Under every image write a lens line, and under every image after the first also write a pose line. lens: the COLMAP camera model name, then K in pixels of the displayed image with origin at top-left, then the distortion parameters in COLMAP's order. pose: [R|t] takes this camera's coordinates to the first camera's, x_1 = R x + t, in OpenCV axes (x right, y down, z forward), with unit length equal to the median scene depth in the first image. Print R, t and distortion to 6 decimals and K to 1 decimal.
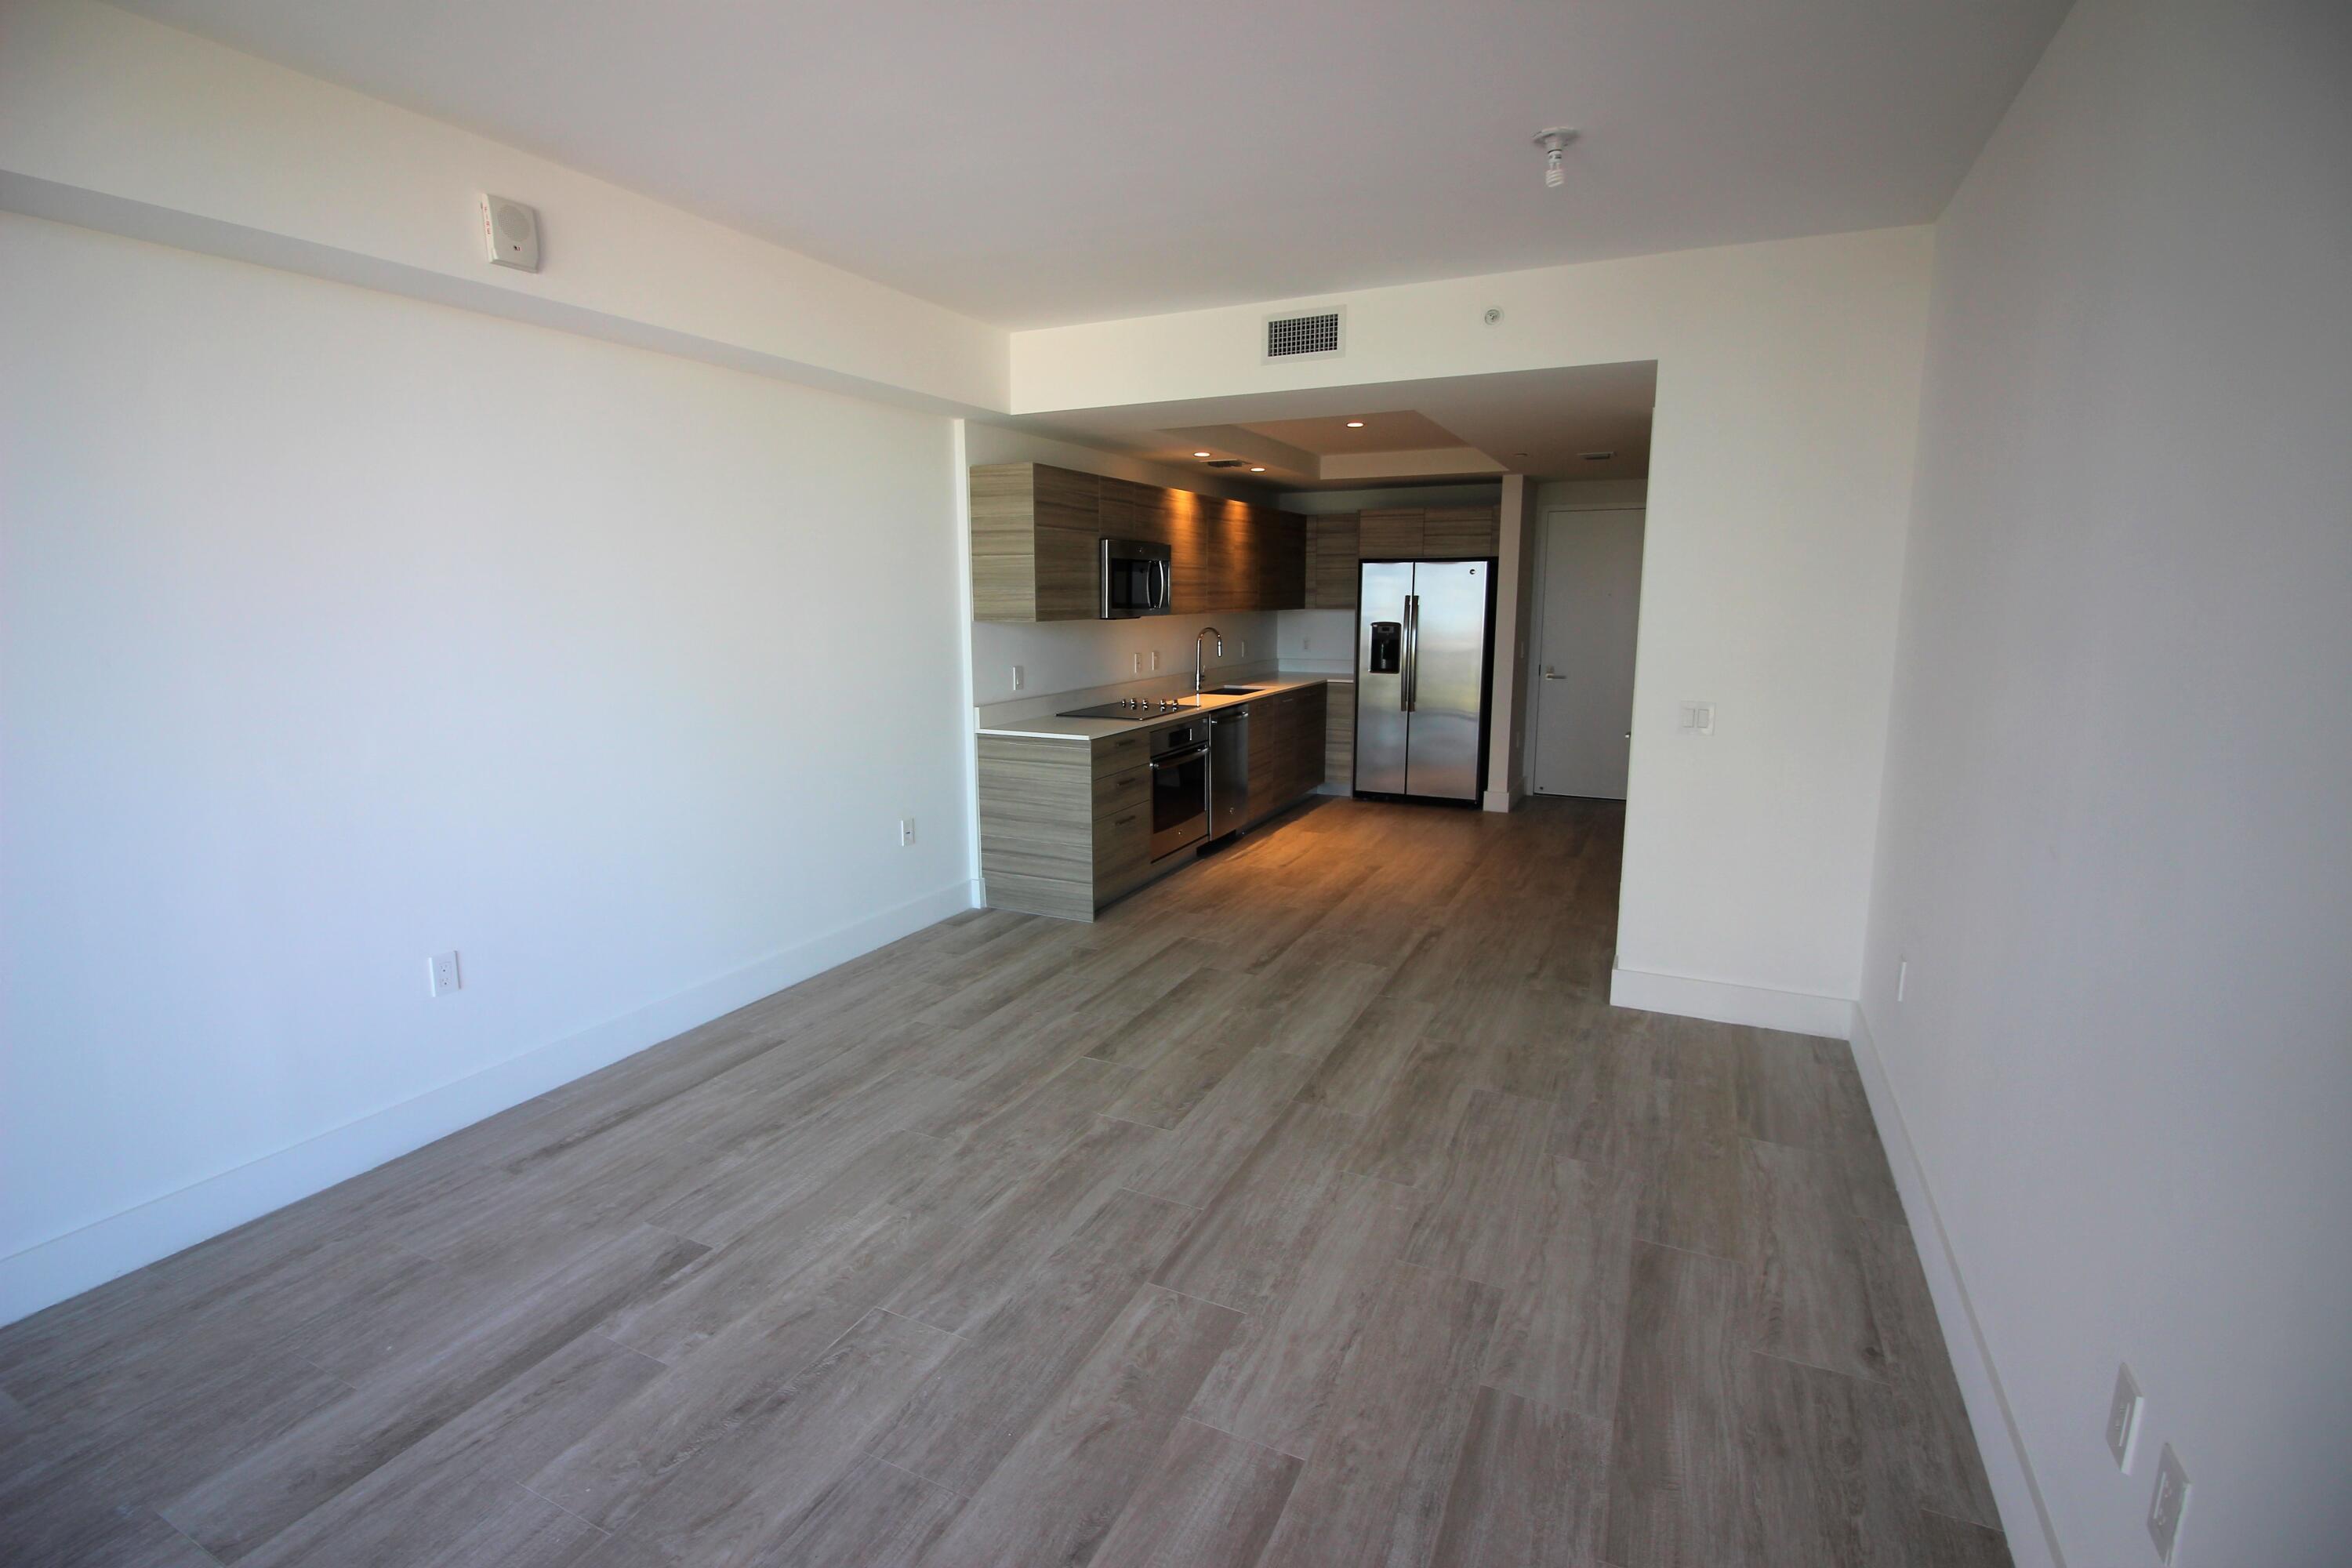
lens RADIAL K [[1091.8, 0, 1156.9], [0, 1091.8, 770.2], [0, 0, 1]] dist [0.008454, -0.017946]
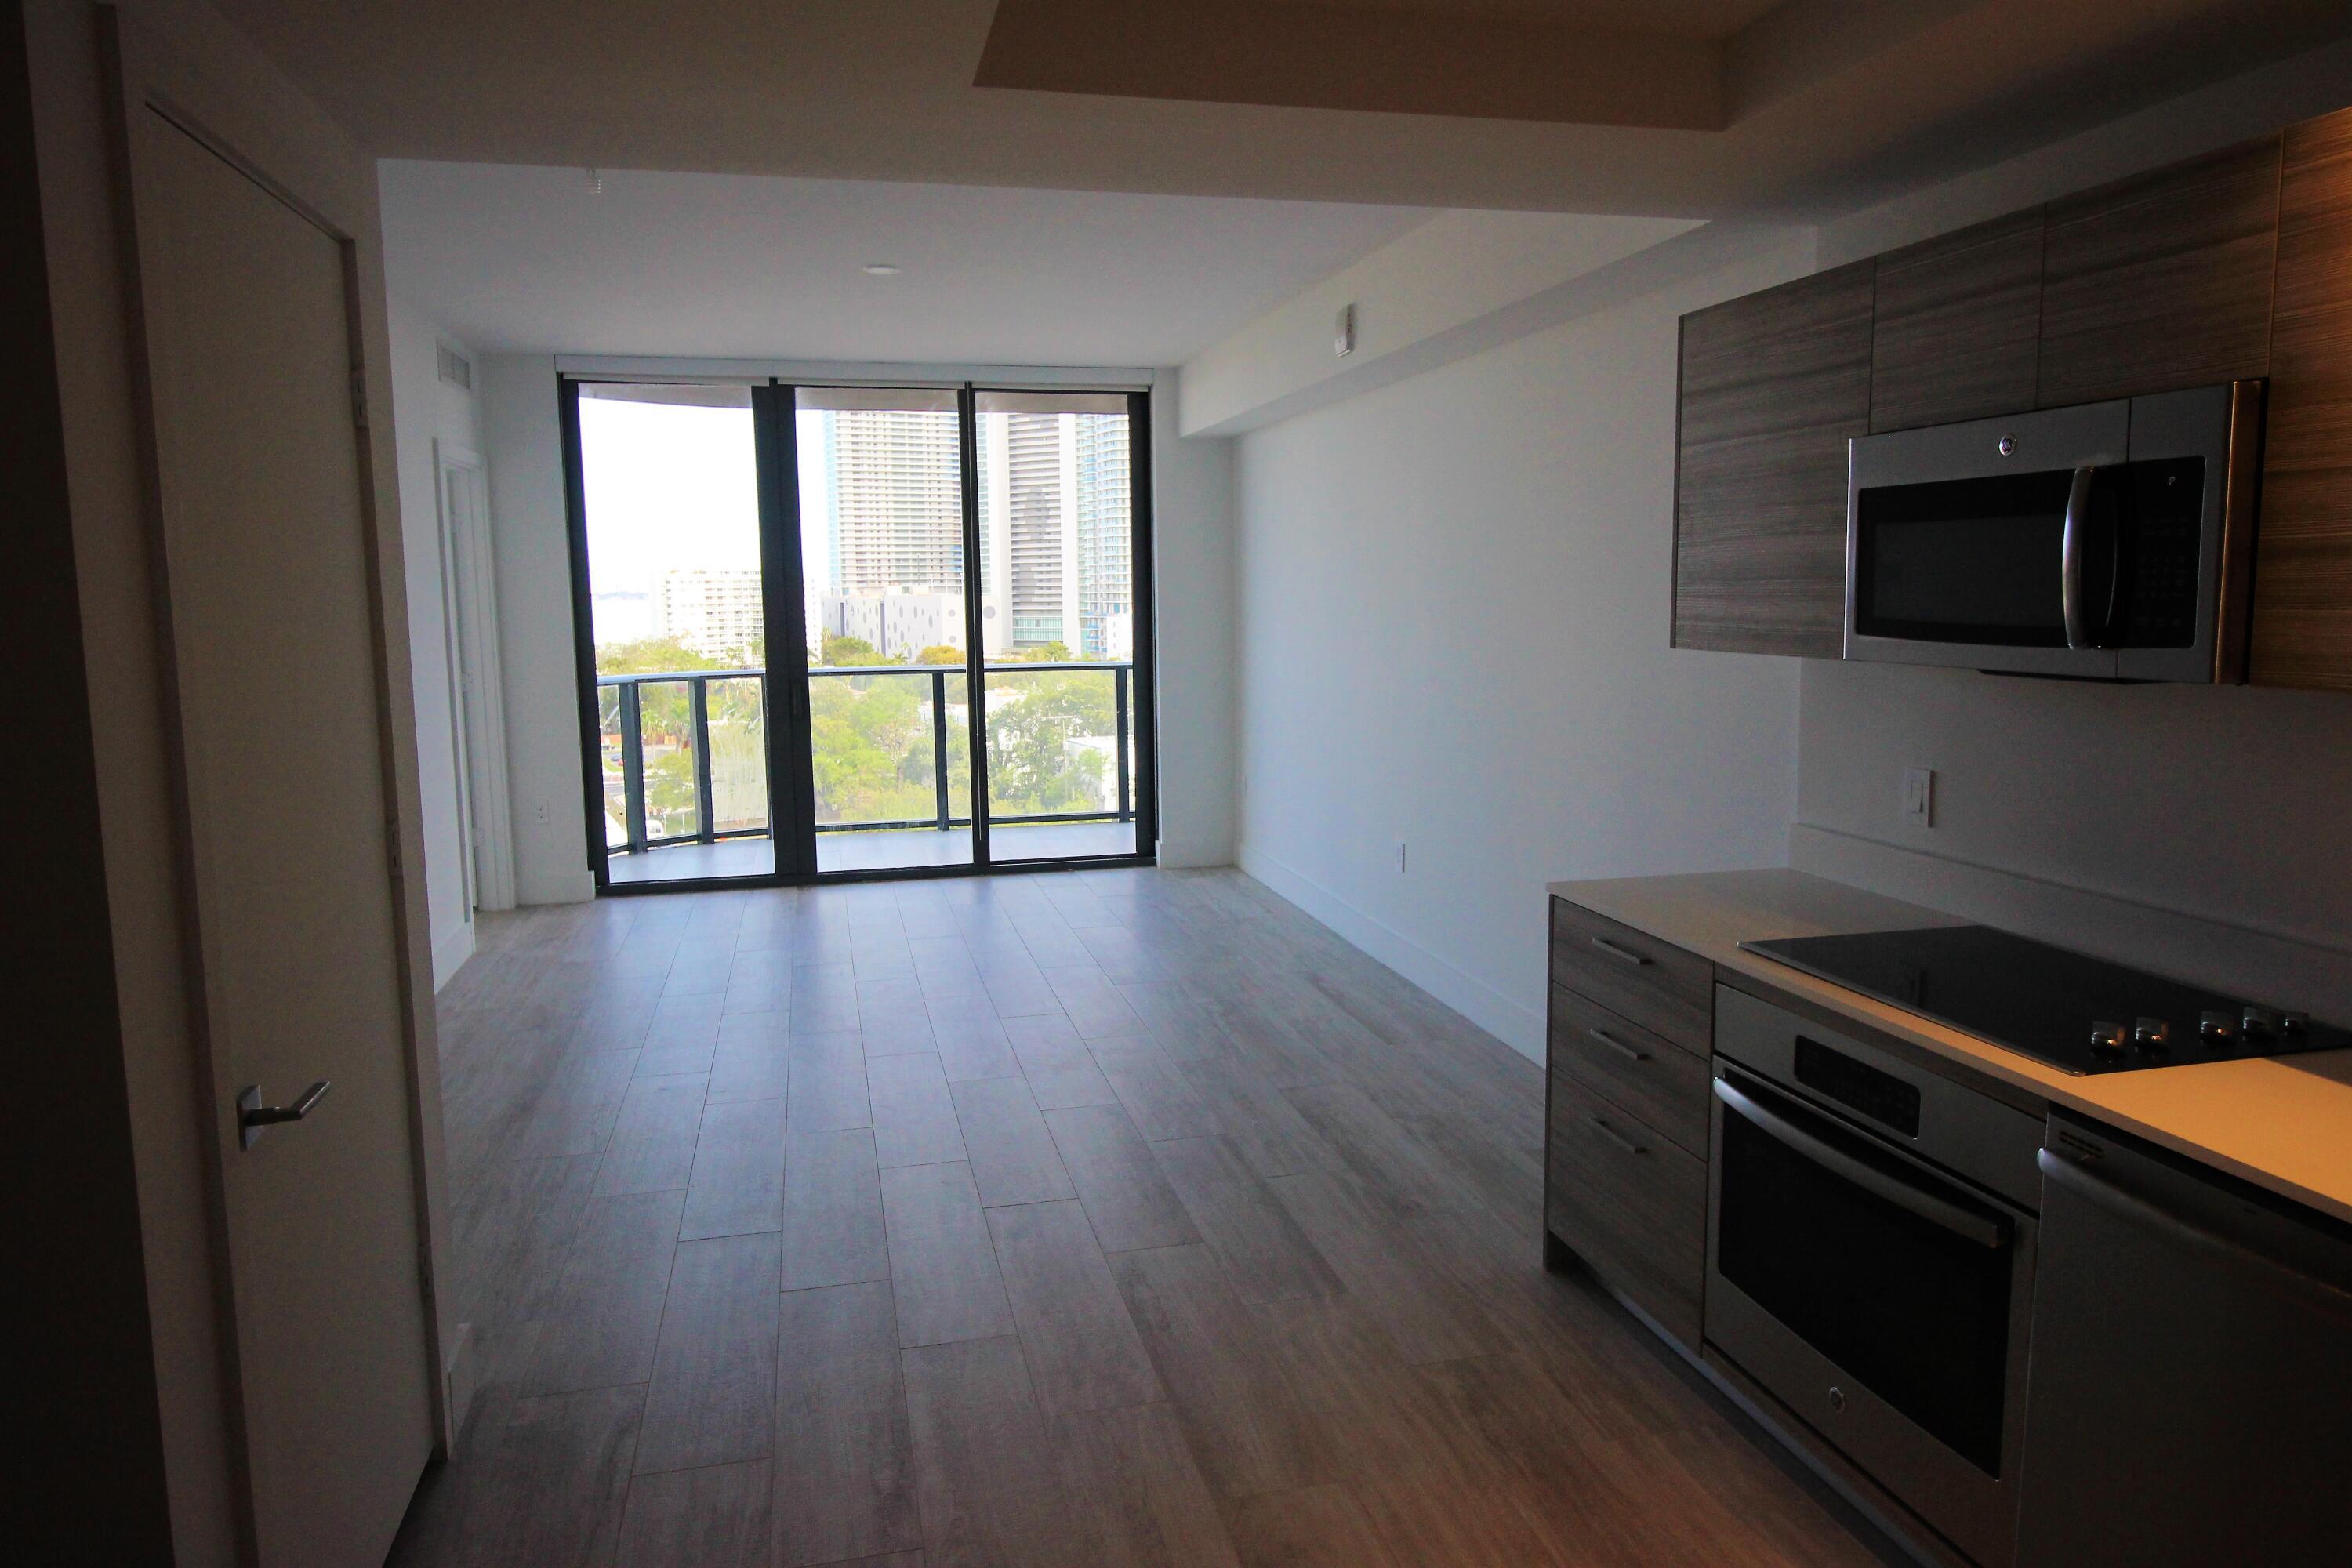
lens RADIAL K [[1503.4, 0, 1160.3], [0, 1503.4, 754.7], [0, 0, 1]] dist [0.006172, -0.003547]
pose [[-0.774452, 0.081909, -0.627308, 0.357102], [-0.089826, 0.967300, 0.237198, -0.168667], [0.626224, 0.240047, -0.741769, 1.011023]]
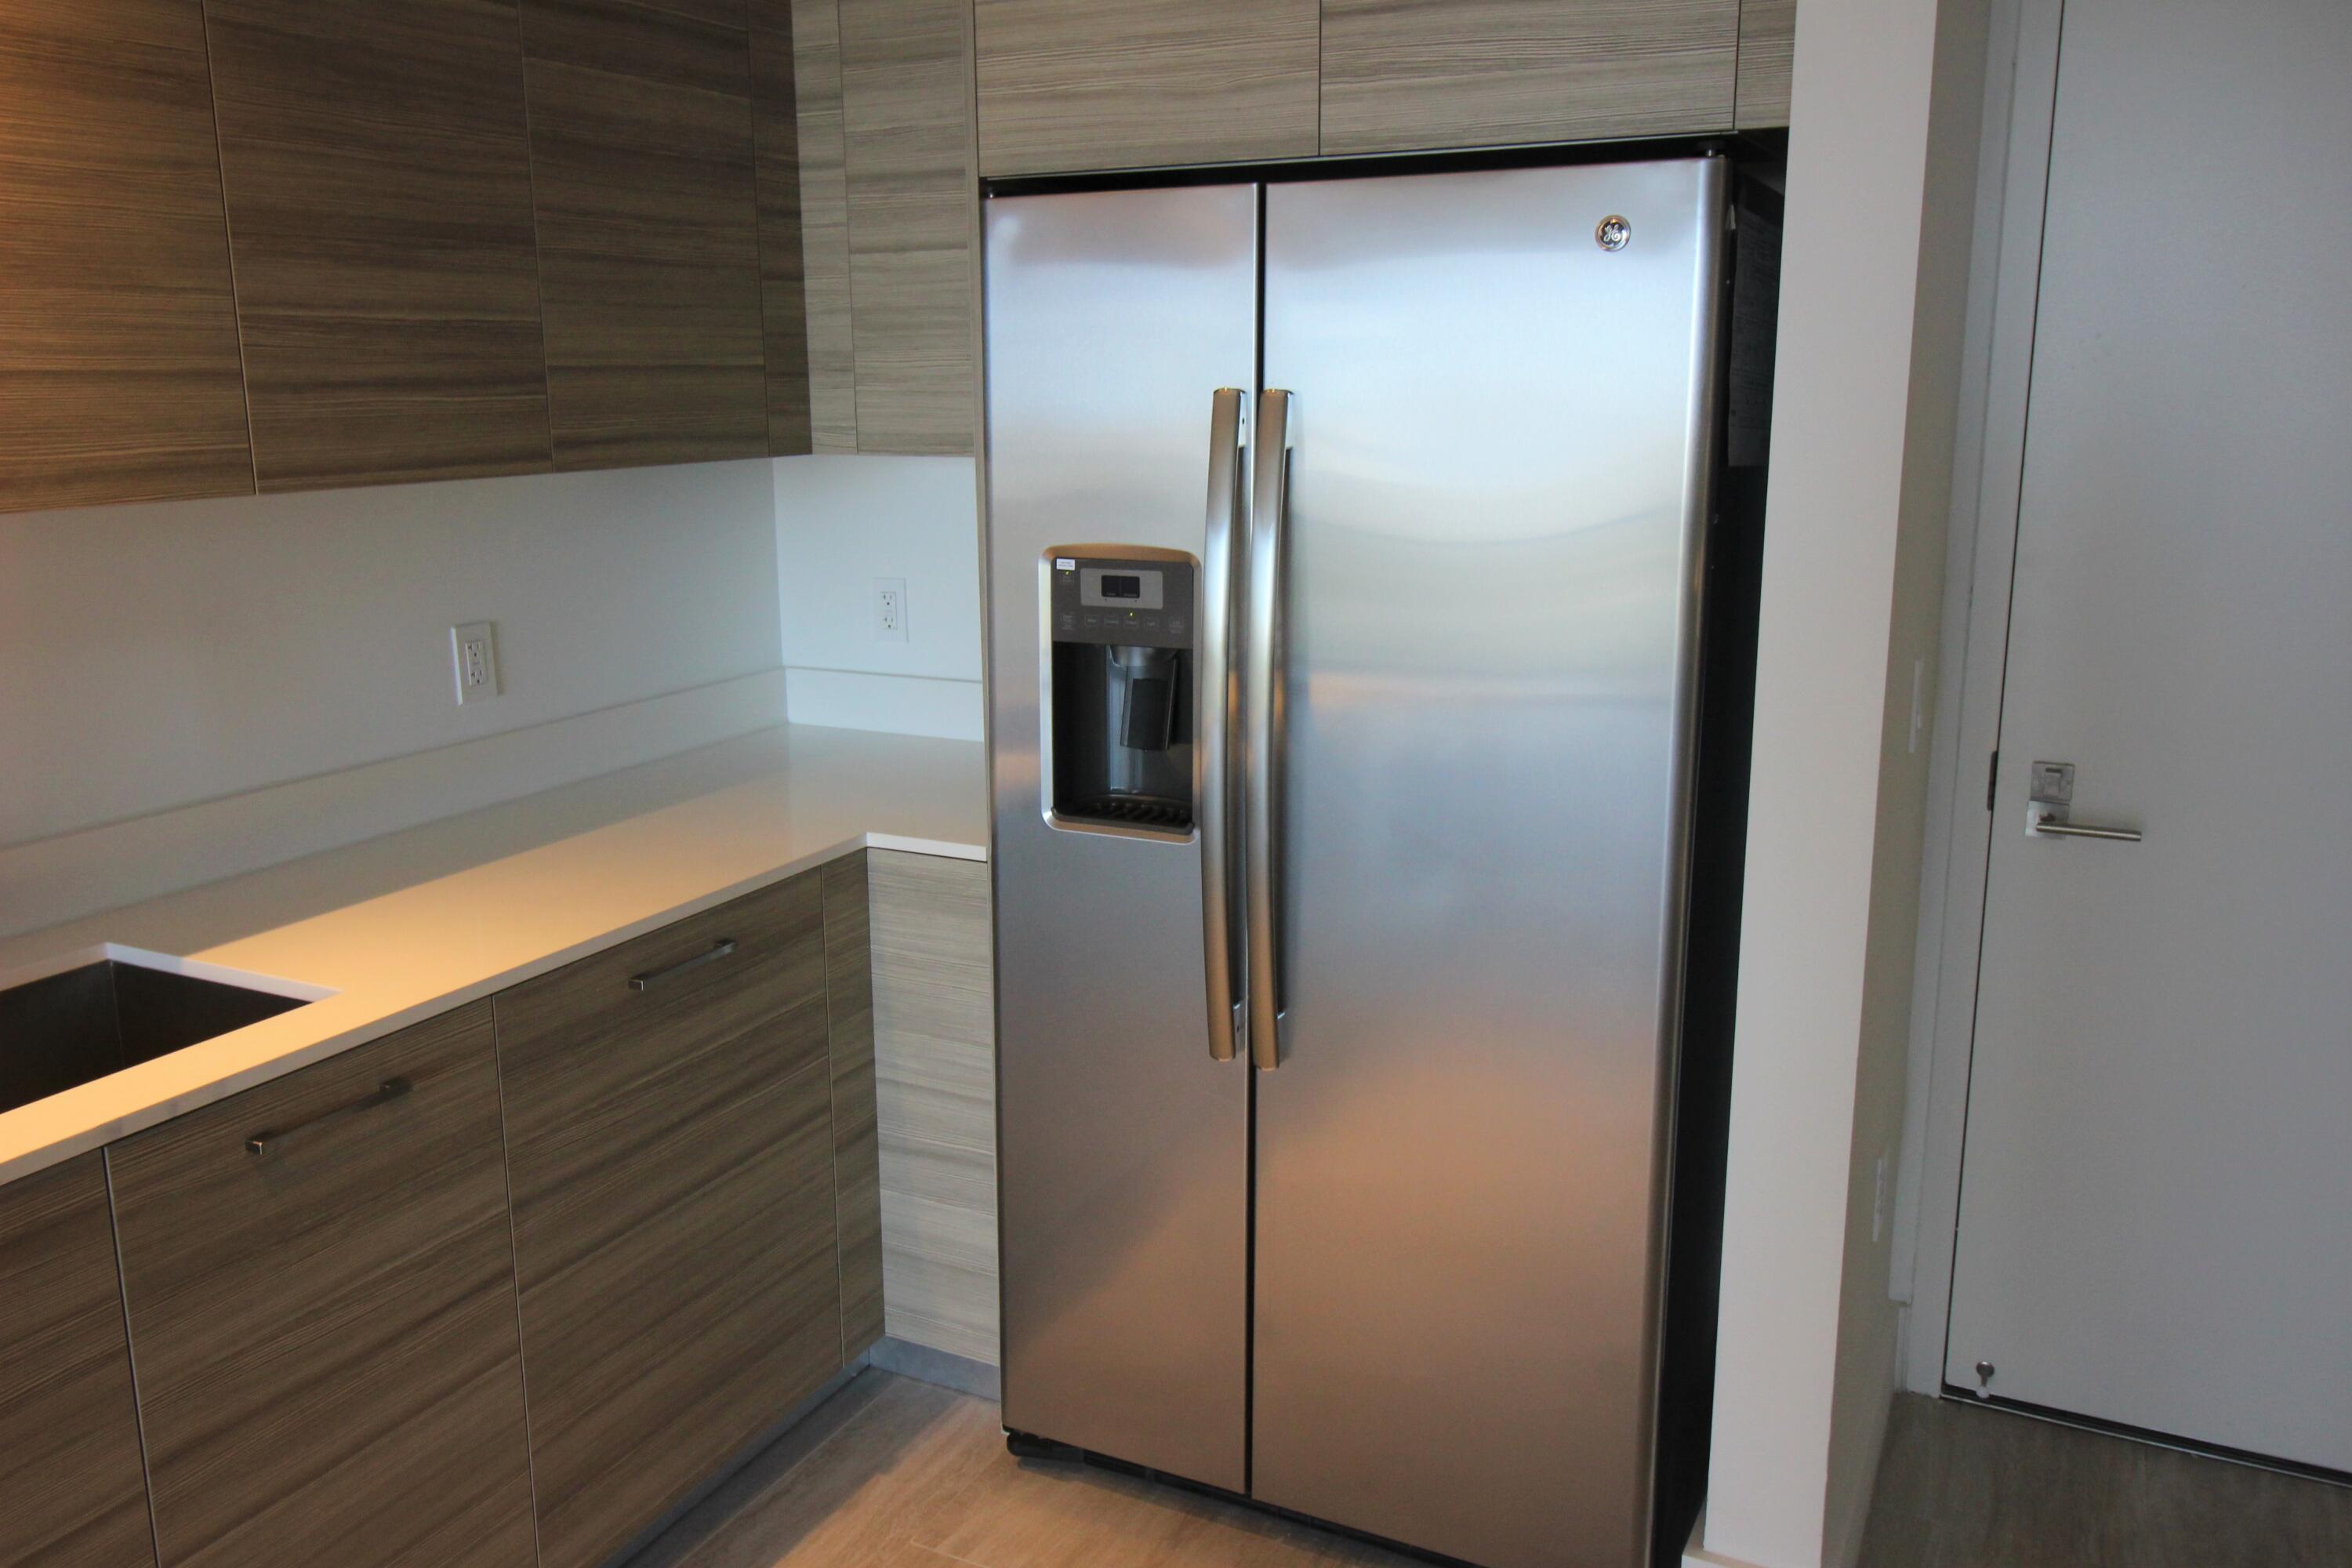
lens RADIAL K [[1848.7, 0, 1147.4], [0, 1848.7, 752.9], [0, 0, 1]] dist [0.008855, 0.001704]
pose [[0.999848, -0.002947, -0.017166, 0.253255], [0.003711, 0.998997, 0.044625, -0.133974], [0.017017, -0.044682, 0.998856, 0.817821]]
